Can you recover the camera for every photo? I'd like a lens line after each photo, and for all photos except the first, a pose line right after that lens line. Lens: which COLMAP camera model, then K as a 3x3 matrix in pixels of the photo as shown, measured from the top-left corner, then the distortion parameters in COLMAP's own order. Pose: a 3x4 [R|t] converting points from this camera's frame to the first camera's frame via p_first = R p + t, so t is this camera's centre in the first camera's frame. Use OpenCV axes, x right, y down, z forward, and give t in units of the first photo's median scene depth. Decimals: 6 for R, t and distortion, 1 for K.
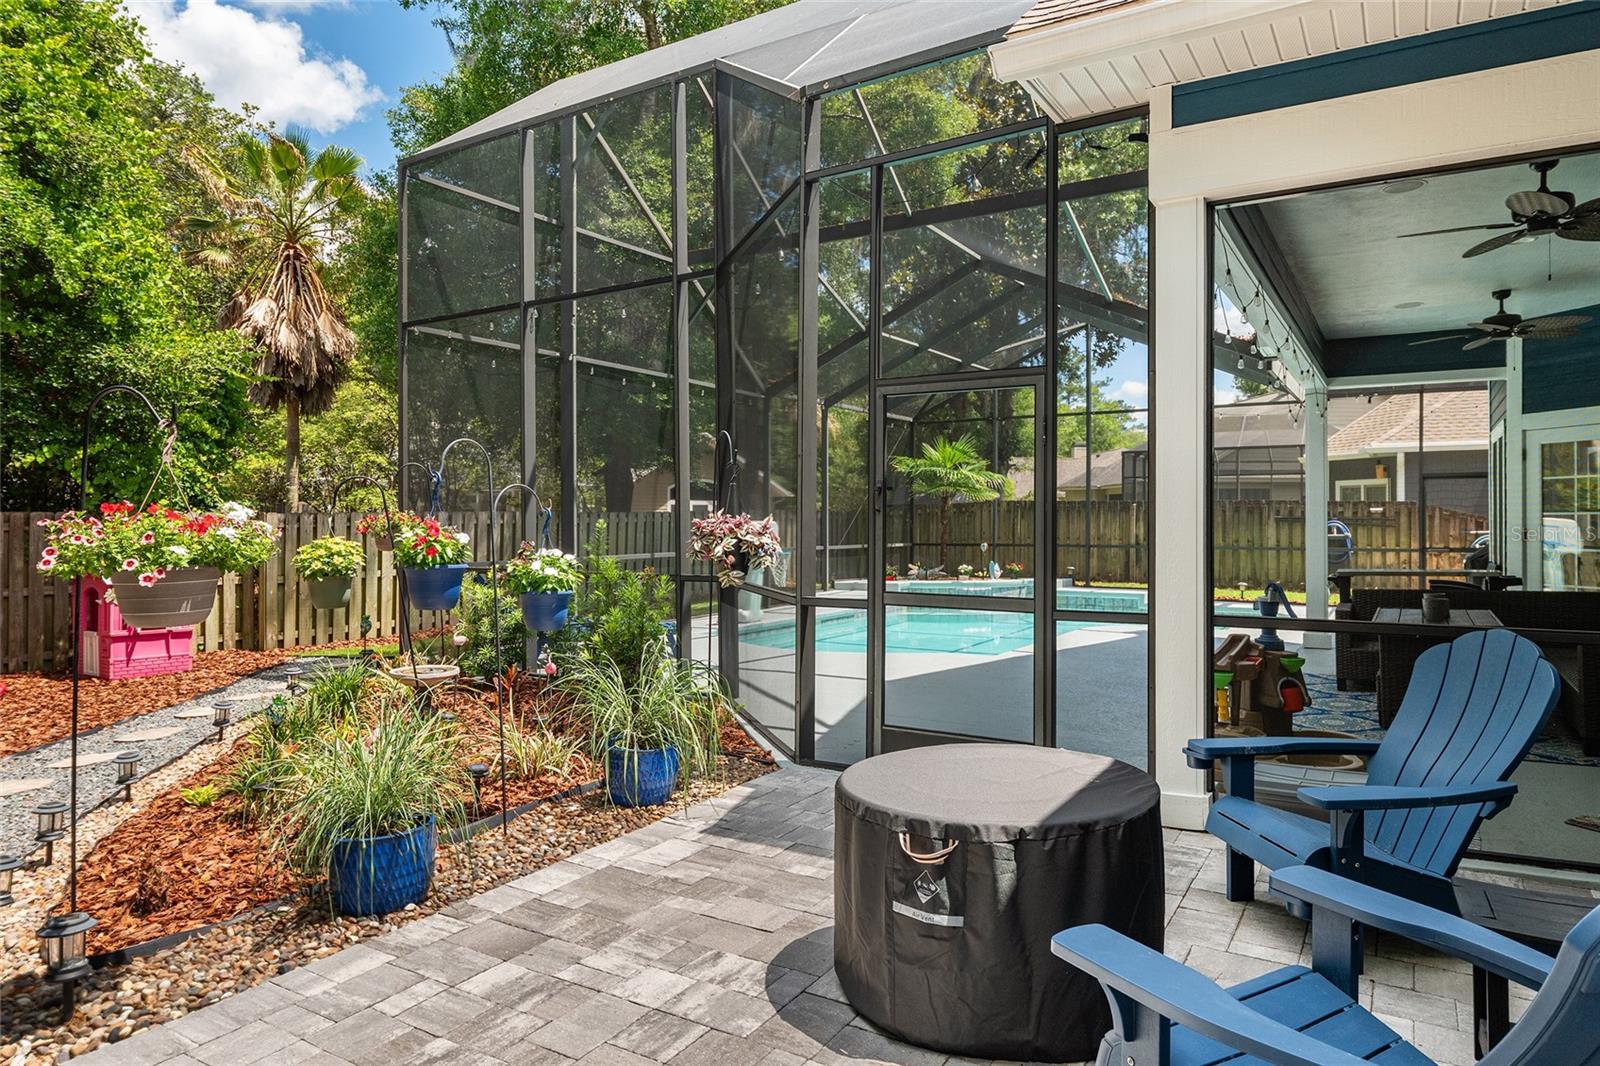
lens RADIAL K [[989.5, 0, 801.1], [0, 989.5, 525.4], [0, 0, 1]] dist [0.003796, -0.003537]
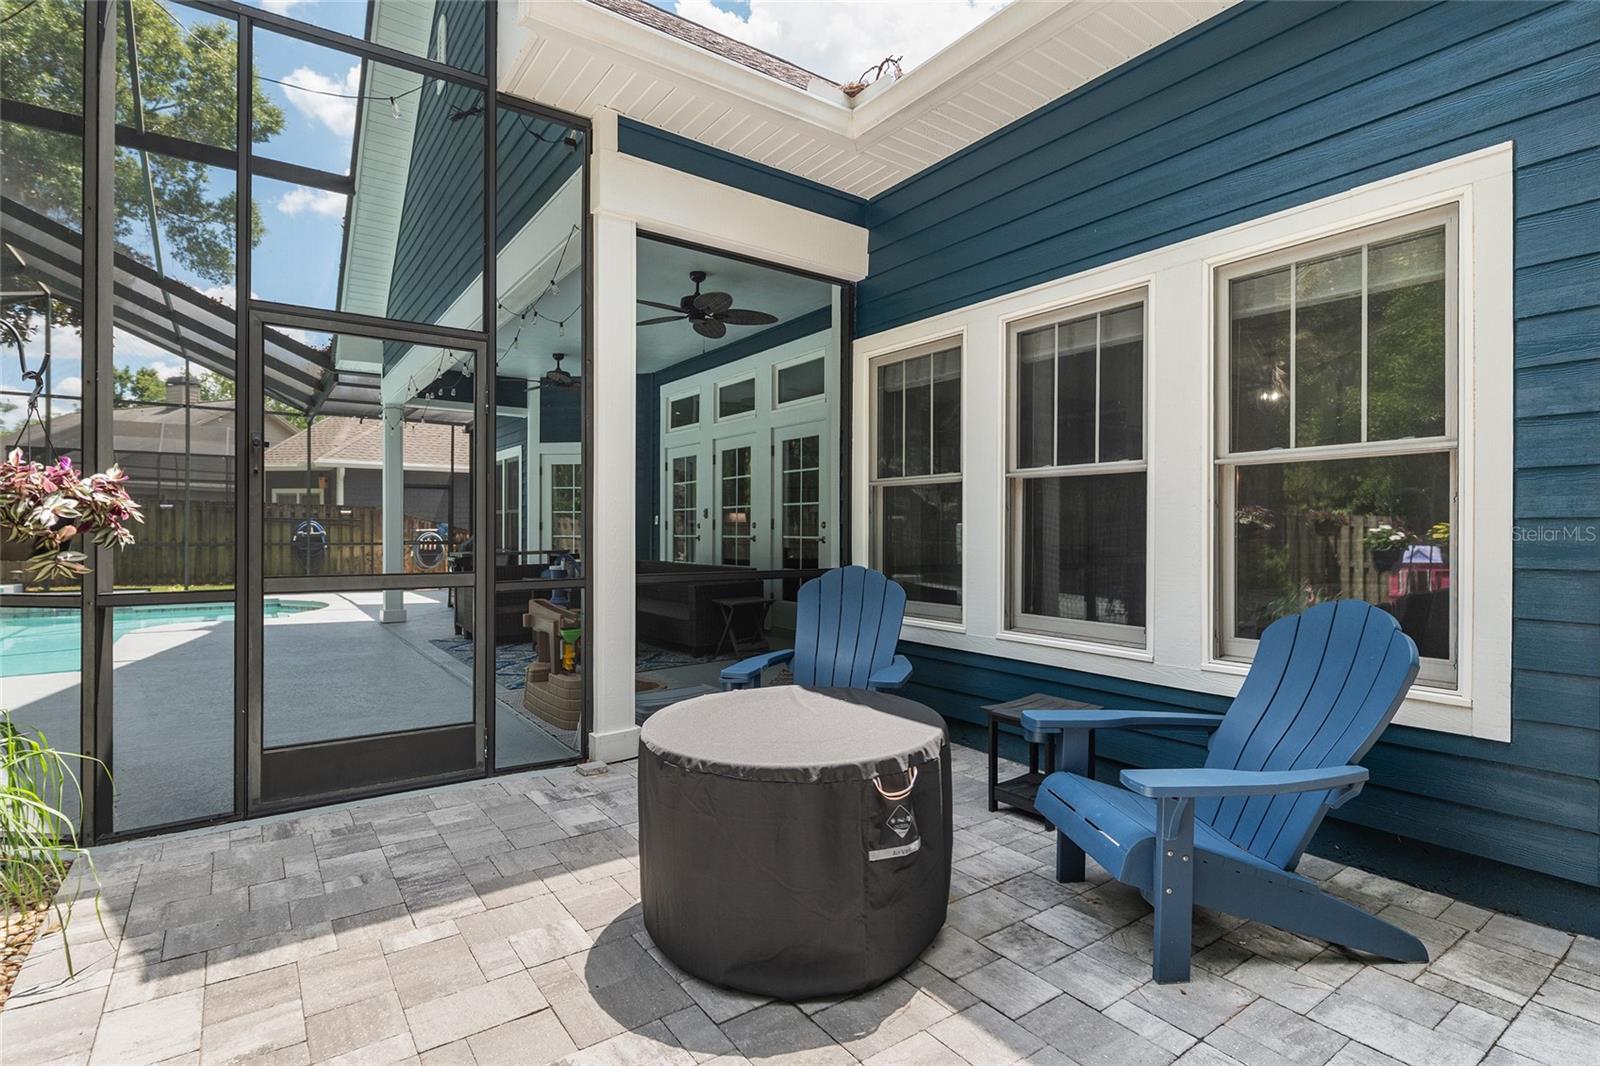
lens RADIAL K [[782.7, 0, 795.6], [0, 782.7, 535.7], [0, 0, 1]] dist [0.000379, -0.000559]
pose [[0.390626, -0.004012, 0.920541, -0.173707], [0.000560, 0.999991, 0.004121, 0.018010], [-0.920549, -0.001094, 0.390624, 0.207940]]
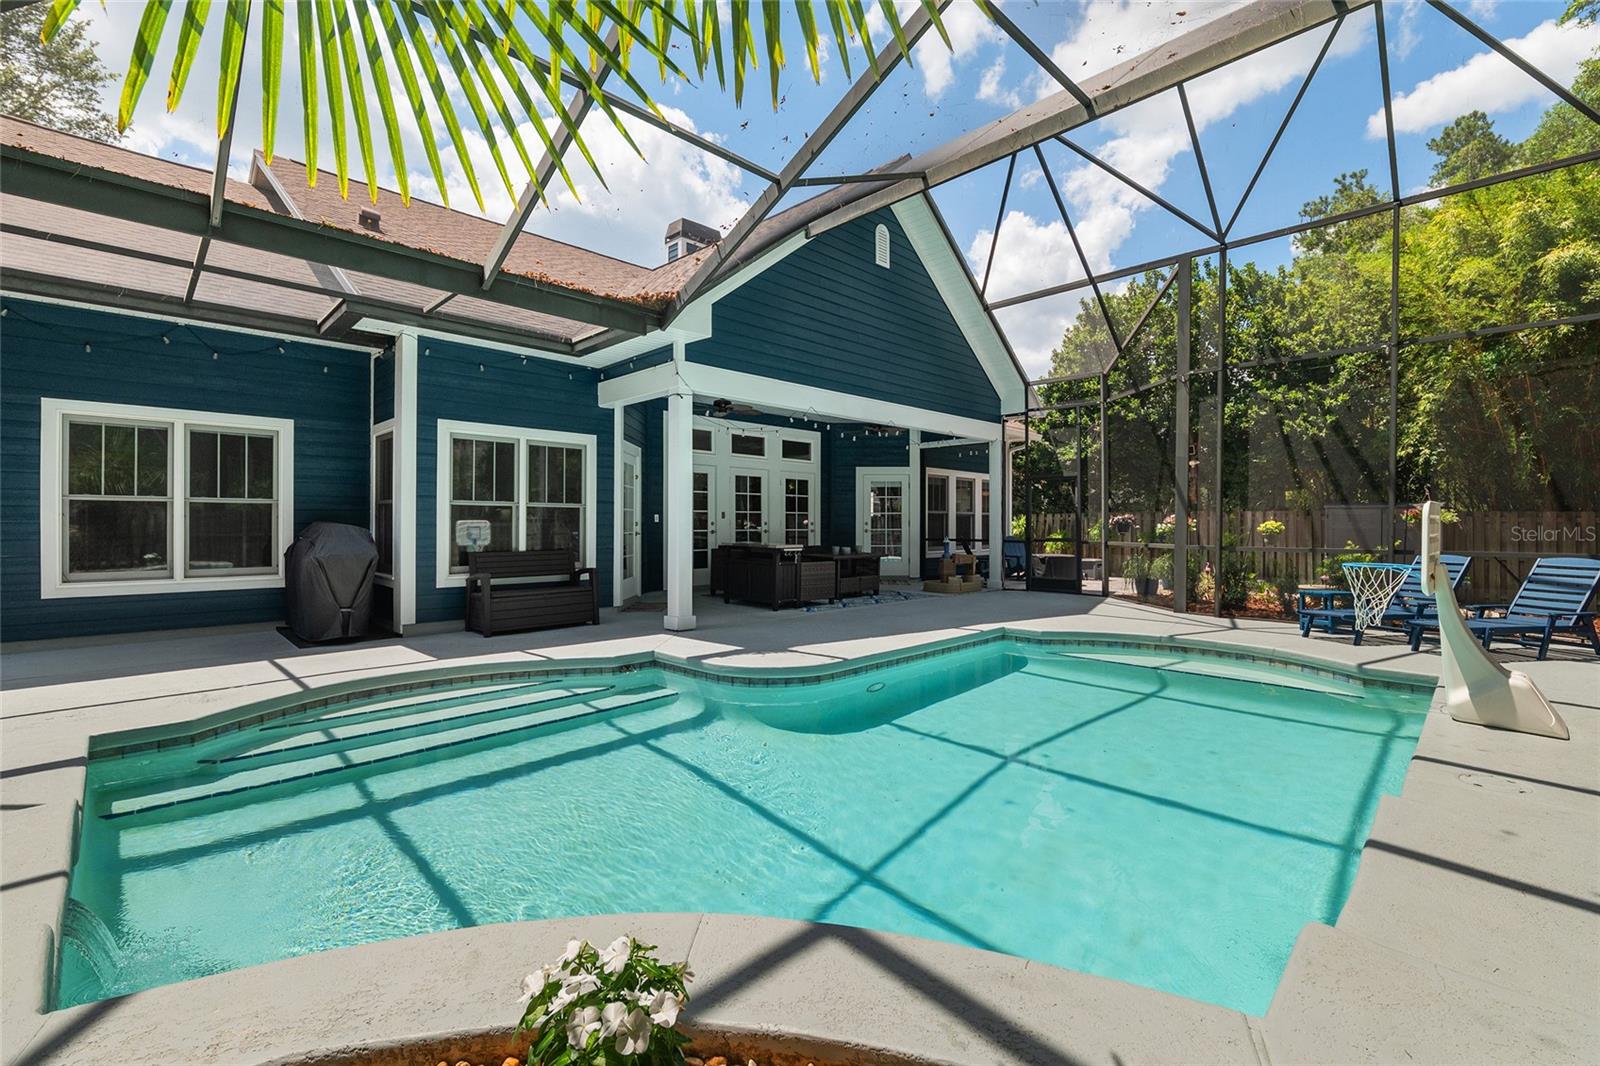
lens RADIAL K [[693.7, 0, 794.3], [0, 693.7, 524.8], [0, 0, 1]] dist [-0.004678, -0.000651]
pose [[-0.971647, 0.001981, 0.236429, 0.247118], [0.002846, 0.999990, 0.003314, 0.007674], [-0.236420, 0.003893, -0.971643, 1.900645]]
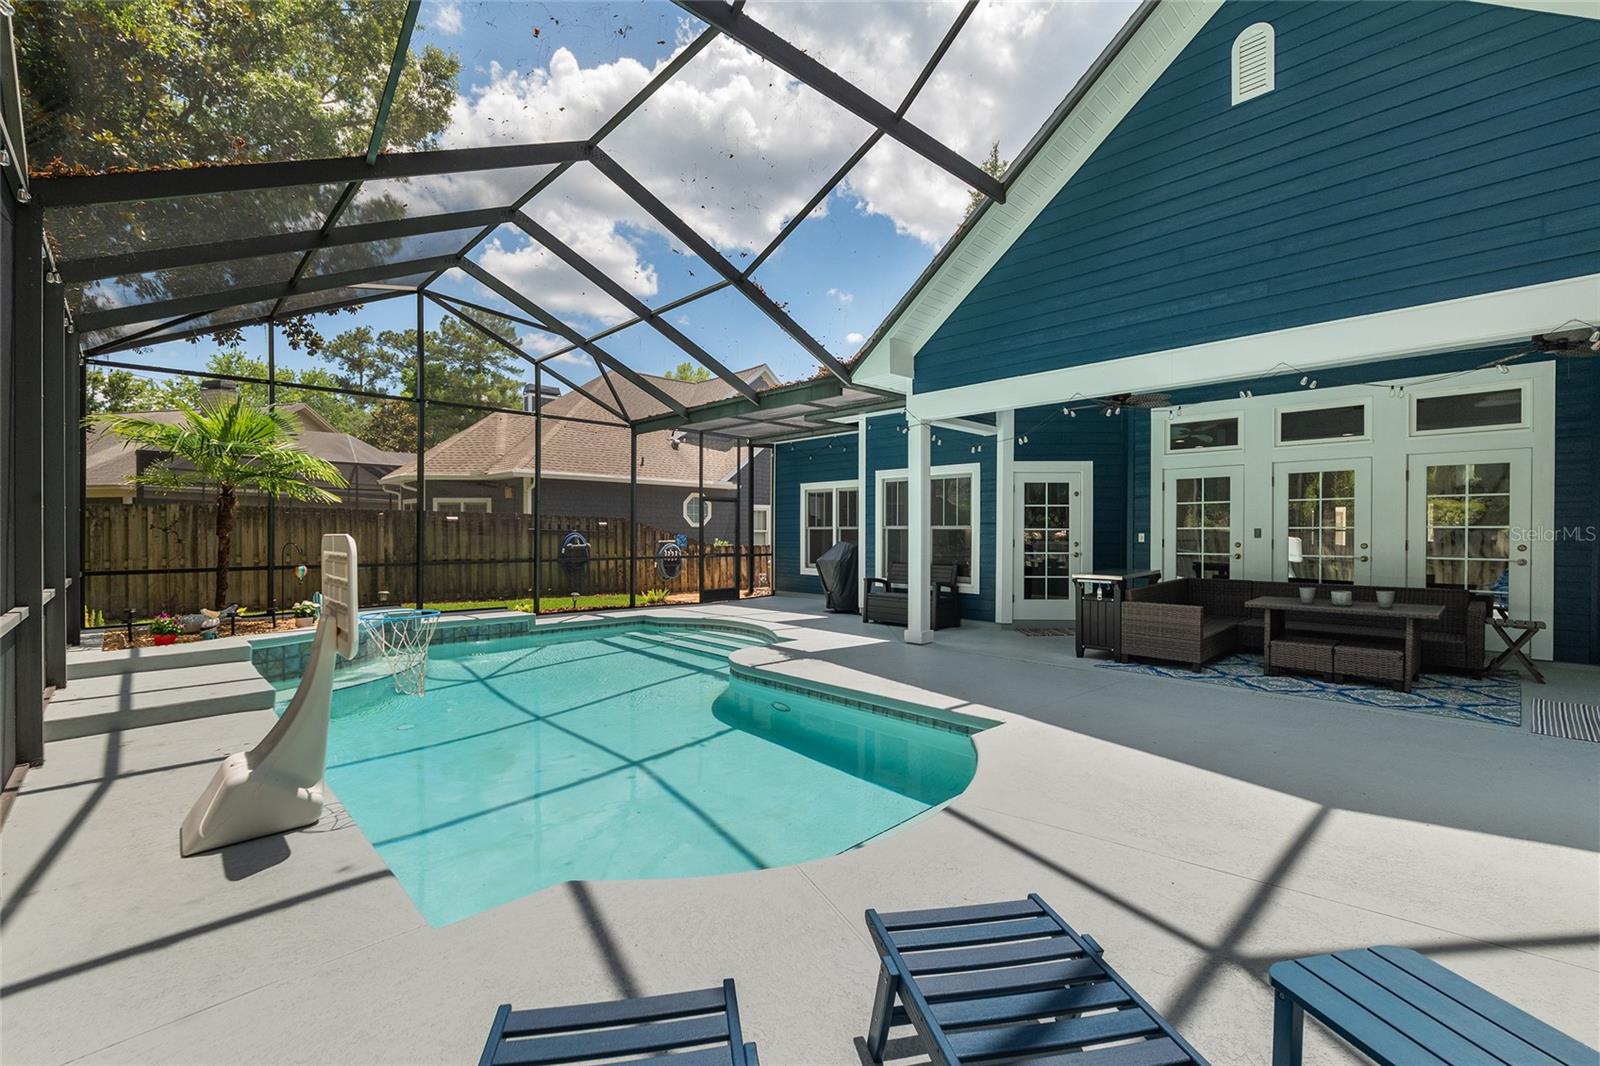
lens RADIAL K [[693.7, 0, 795.2], [0, 693.7, 537.9], [0, 0, 1]] dist [-0.004678, -0.000651]
pose [[0.259187, -0.005603, 0.965811, -0.339346], [0.001260, 0.999984, 0.005463, -0.006093], [-0.965826, -0.000199, 0.259190, 1.036784]]
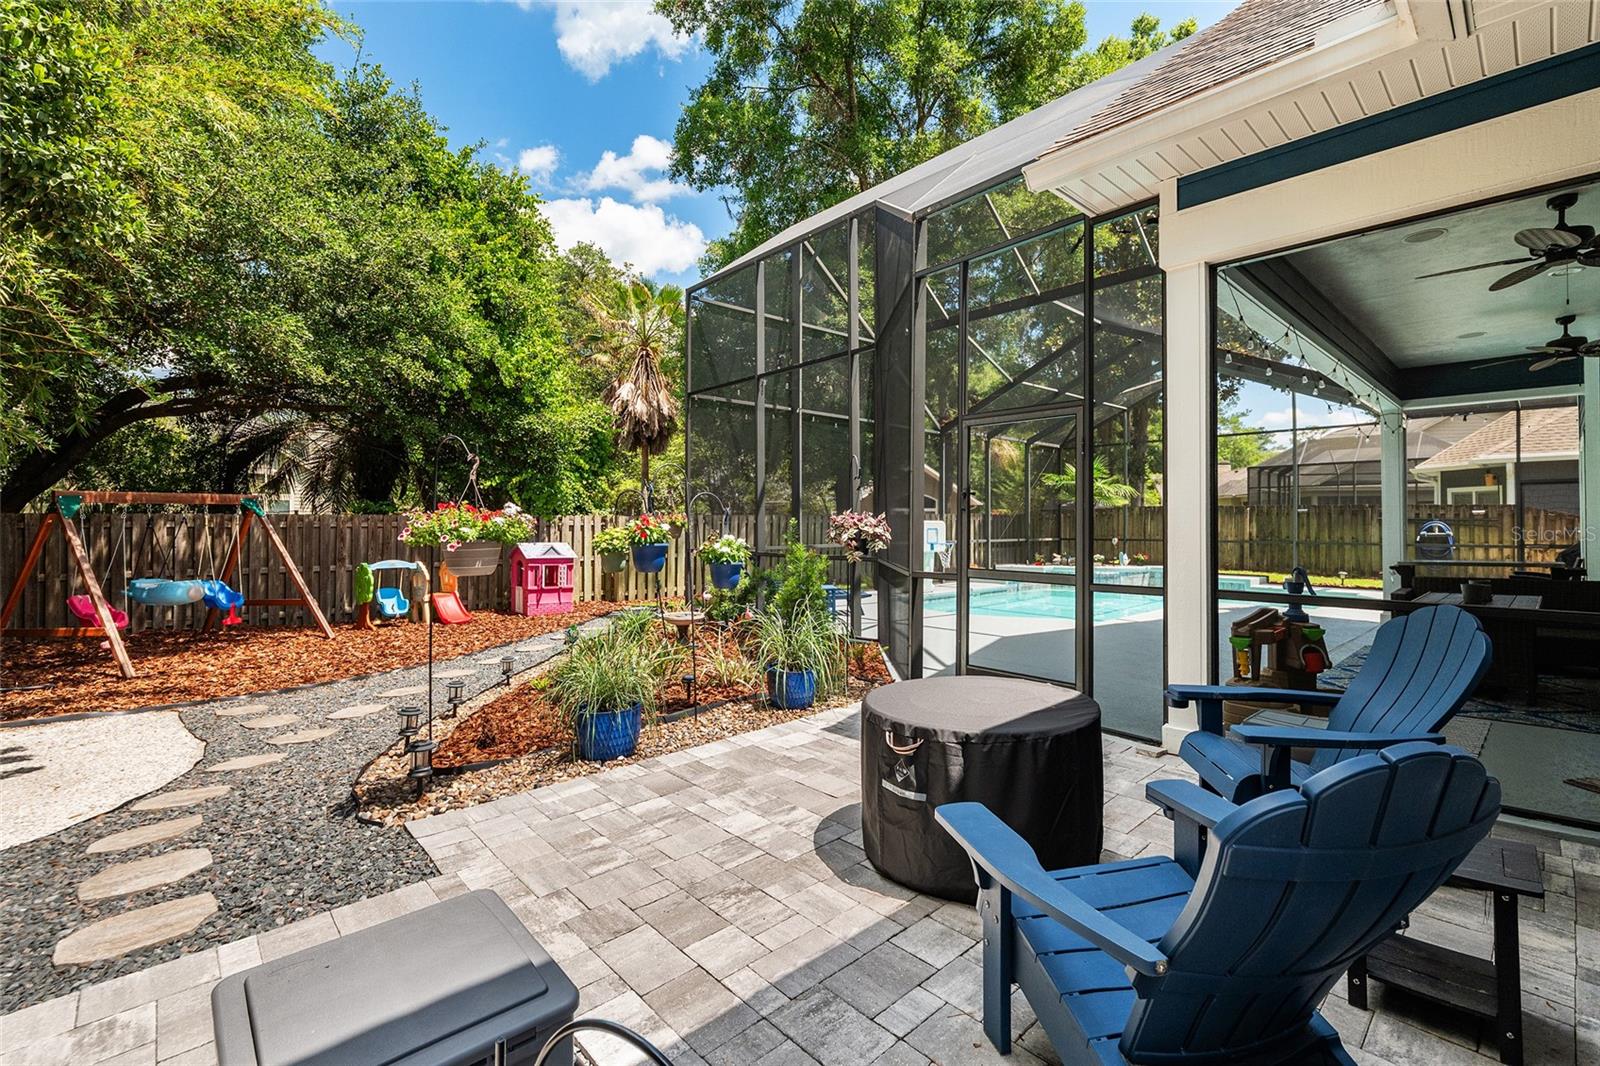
lens RADIAL K [[693.7, 0, 802.5], [0, 693.7, 517.9], [0, 0, 1]] dist [-0.004678, -0.000651]
pose [[0.962090, -0.001348, -0.272728, 0.068894], [-0.001973, 0.999927, -0.011904, 0.004629], [0.272724, 0.011991, 0.962017, 0.002135]]
